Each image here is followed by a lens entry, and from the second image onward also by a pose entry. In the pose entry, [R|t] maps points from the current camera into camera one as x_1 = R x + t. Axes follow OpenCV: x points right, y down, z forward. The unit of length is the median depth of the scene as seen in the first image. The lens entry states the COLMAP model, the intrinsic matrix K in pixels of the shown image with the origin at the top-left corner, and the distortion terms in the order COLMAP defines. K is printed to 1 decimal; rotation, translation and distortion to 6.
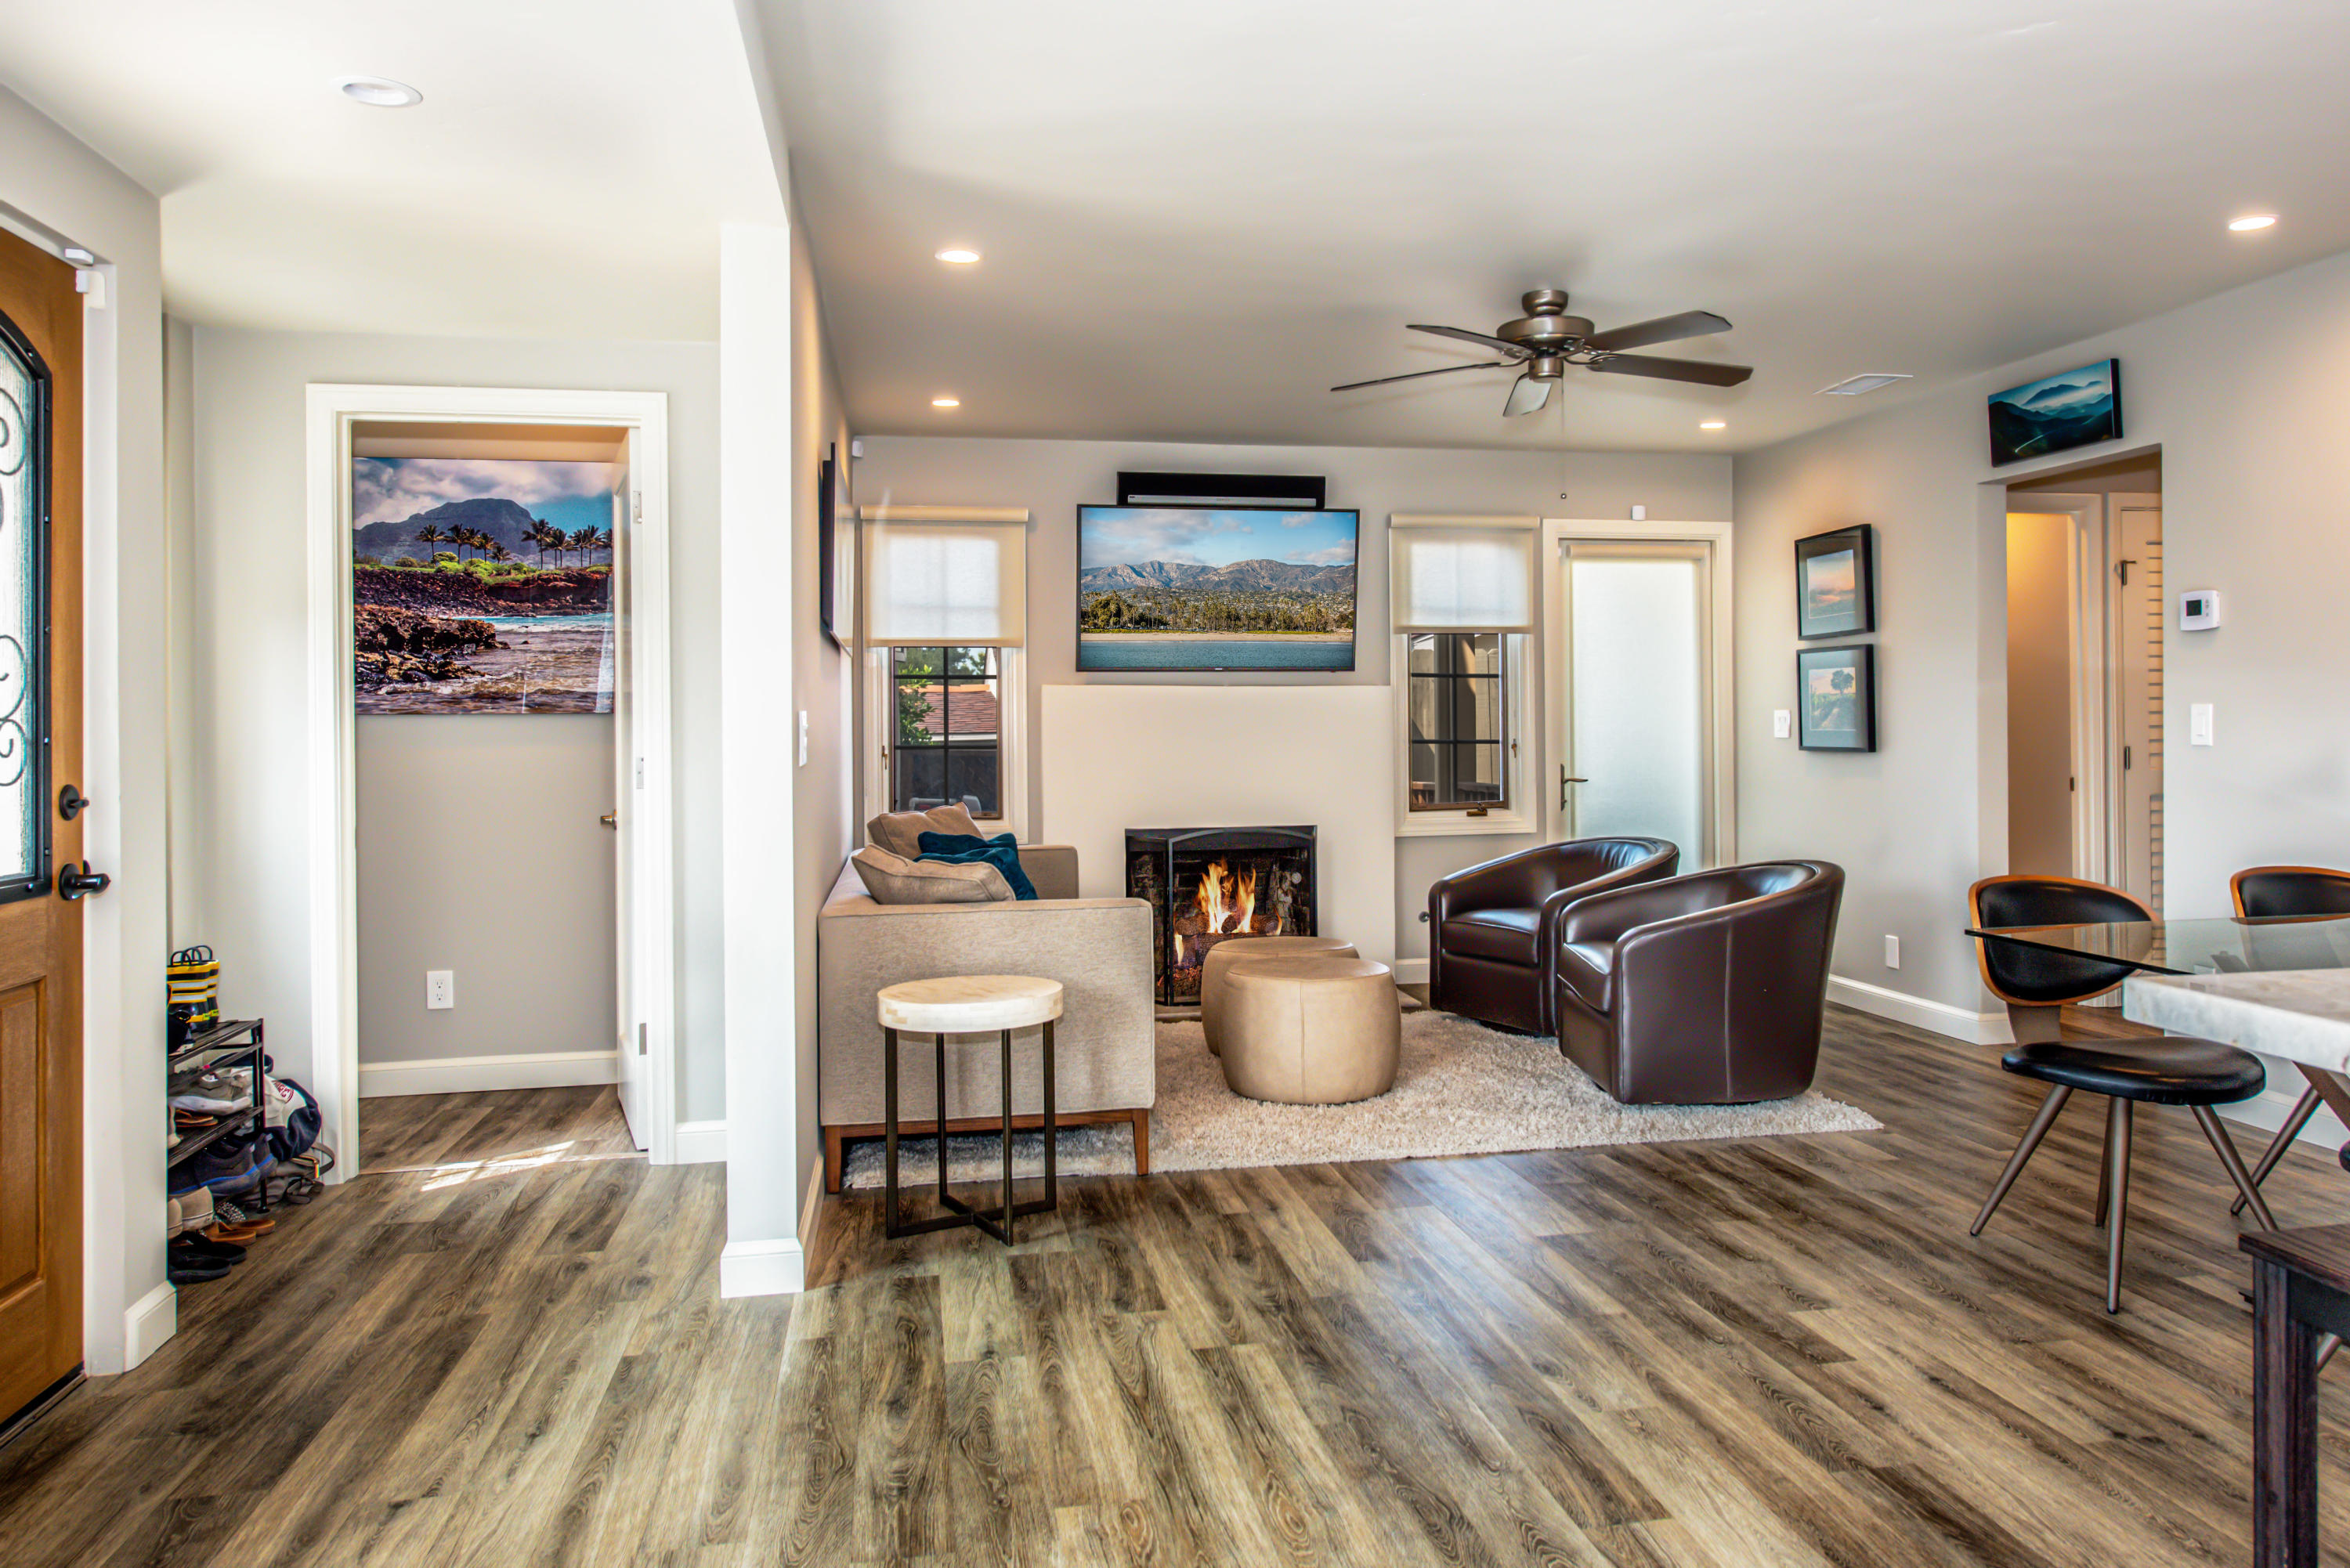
lens RADIAL K [[1517.5, 0, 1245.2], [0, 1517.5, 713.7], [0, 0, 1]] dist [0.010091, 0.006249]
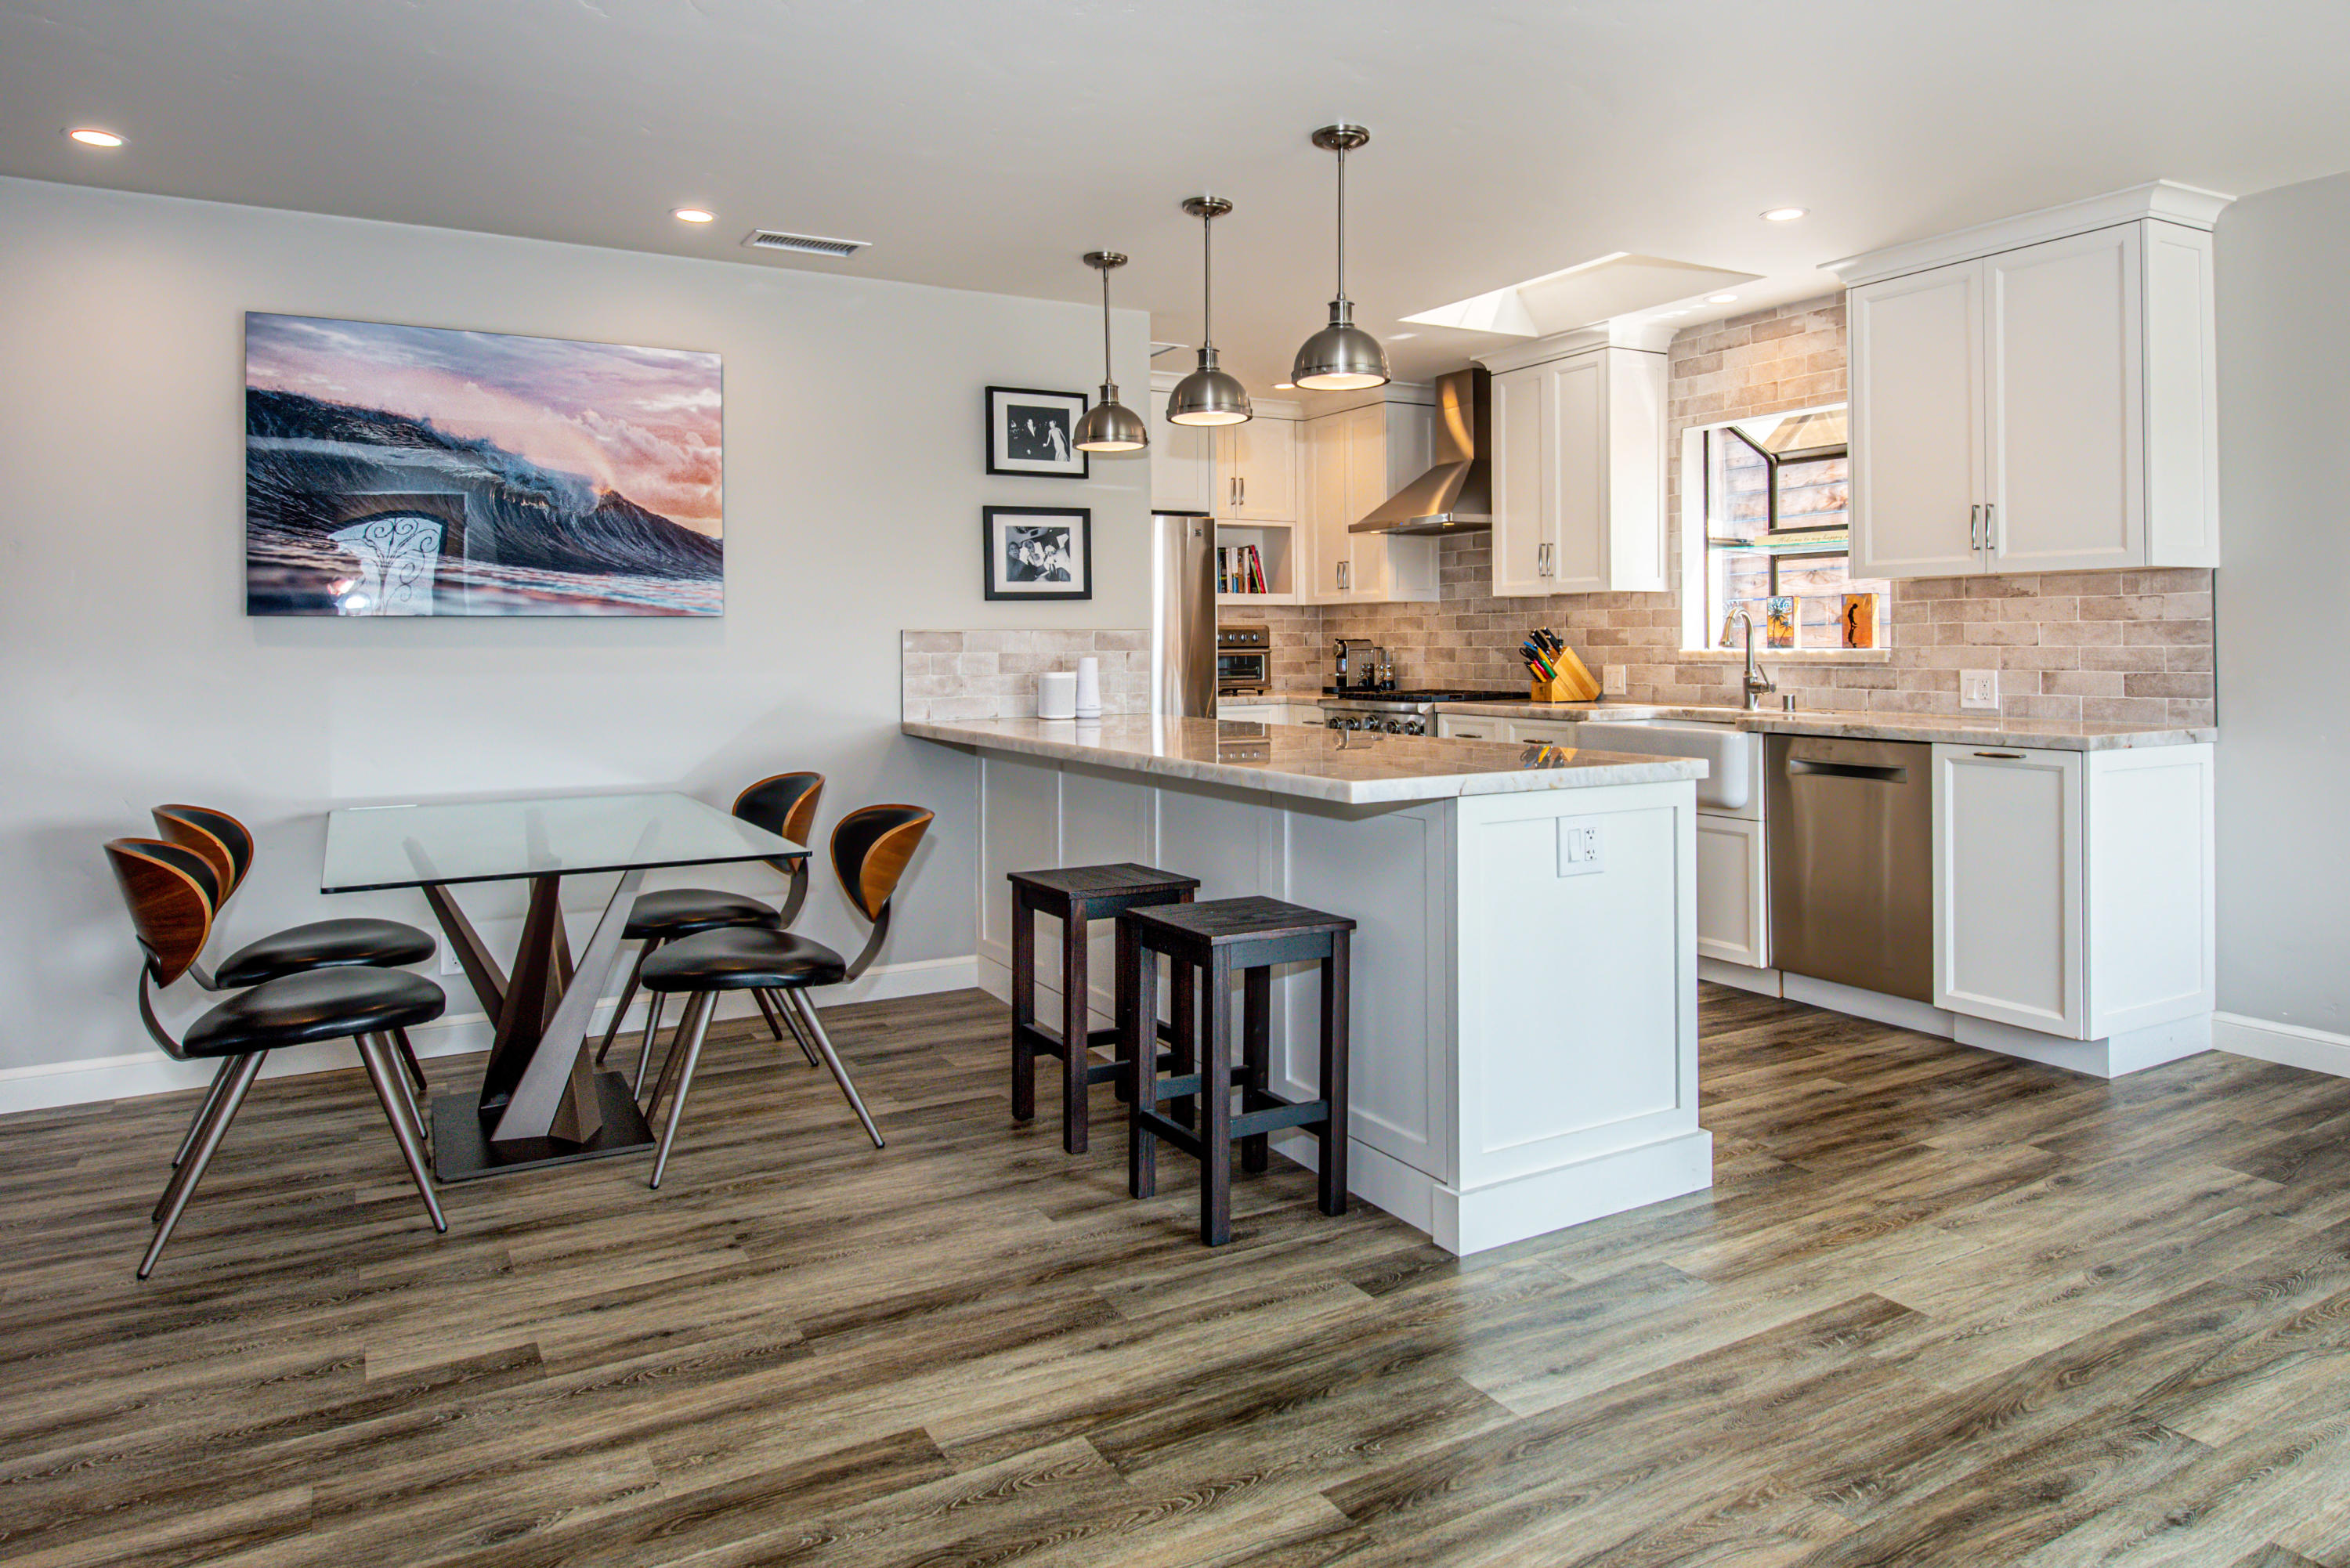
lens RADIAL K [[1449.4, 0, 1190.5], [0, 1449.4, 778.2], [0, 0, 1]] dist [-0.001619, 0.000653]
pose [[-0.277124, -0.075493, 0.957864, -0.309691], [0.001413, 0.996876, 0.078976, 0.009781], [-0.960833, 0.023240, -0.276151, 0.509052]]
